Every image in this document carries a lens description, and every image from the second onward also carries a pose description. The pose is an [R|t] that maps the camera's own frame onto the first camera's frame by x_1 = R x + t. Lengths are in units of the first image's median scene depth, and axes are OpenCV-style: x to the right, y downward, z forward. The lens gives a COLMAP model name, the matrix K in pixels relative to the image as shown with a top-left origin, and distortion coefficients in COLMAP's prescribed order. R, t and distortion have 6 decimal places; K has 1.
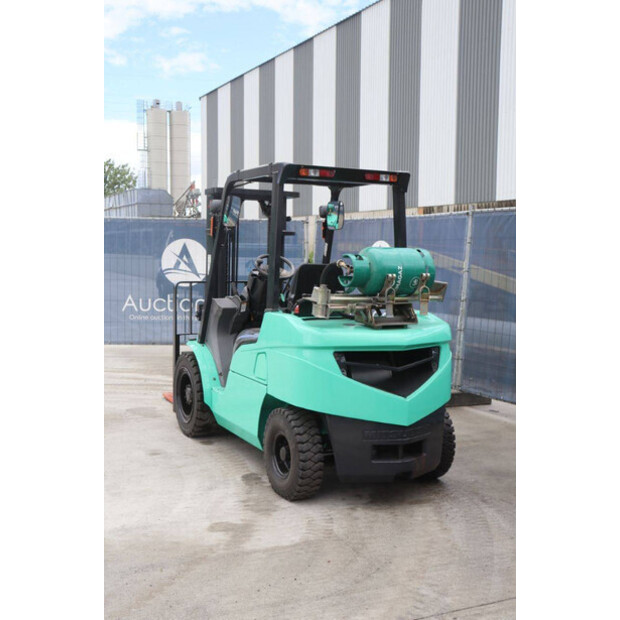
lens RADIAL K [[776.2, 0, 312.5], [0, 776.2, 311.4], [0, 0, 1]] dist [0.003861, 0.000000]
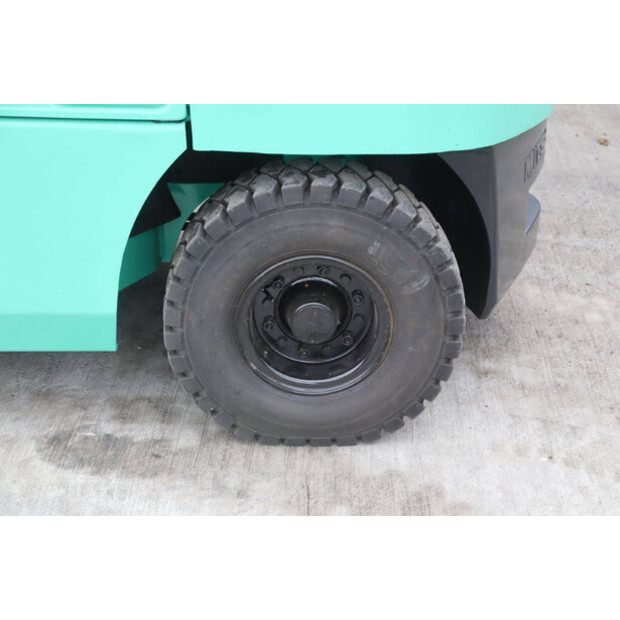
lens RADIAL K [[1151.1, 0, 309.6], [0, 1151.1, 309.9], [0, 0, 1]] dist [0.031858, 0.000000]
pose [[0.442217, -0.409959, 0.797733, -0.398786], [0.069637, 0.902434, 0.425163, -0.008883], [-0.894201, -0.132463, 0.427620, 0.830320]]
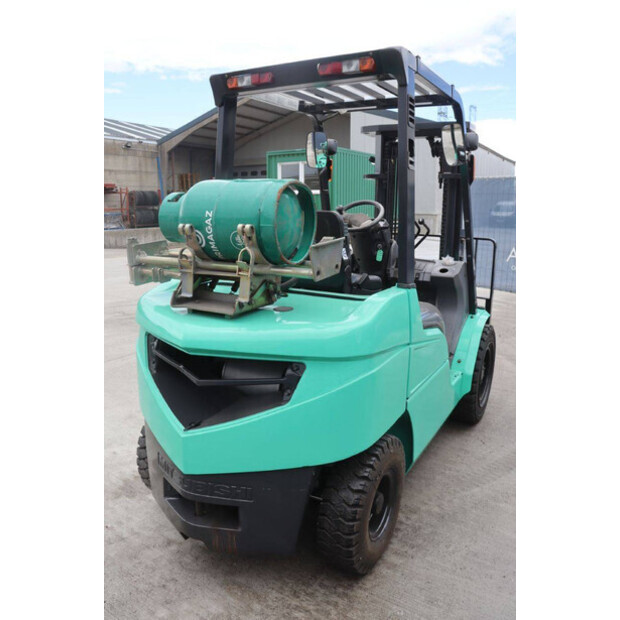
lens RADIAL K [[508.5, 0, 302.0], [0, 508.5, 311.0], [0, 0, 1]] dist [-0.150400, 0.115558]
pose [[0.527757, 0.165690, -0.833078, 0.467354], [-0.066809, 0.985848, 0.153751, -0.046479], [0.846764, -0.025486, 0.531358, 0.847283]]
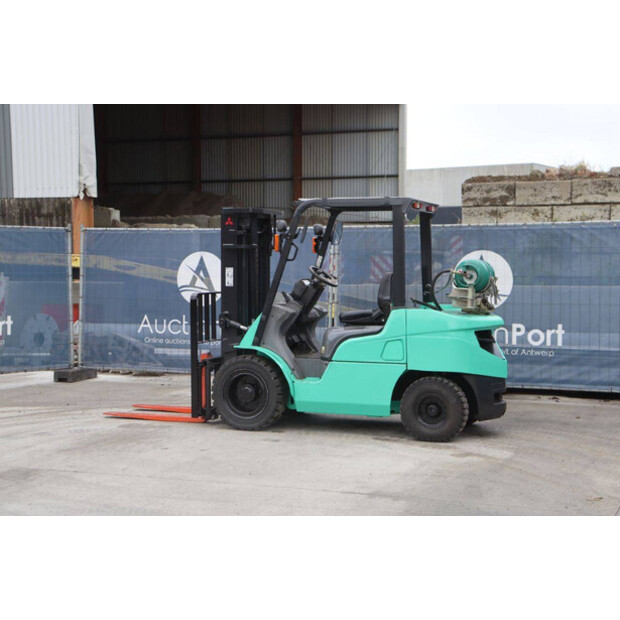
lens RADIAL K [[1023.0, 0, 311.3], [0, 1023.0, 312.4], [0, 0, 1]] dist [0.167839, 0.000000]
pose [[0.734329, -0.044490, 0.677334, -1.423647], [0.063690, 0.997964, -0.003499, 0.005575], [-0.675799, 0.045709, 0.735667, -0.181288]]
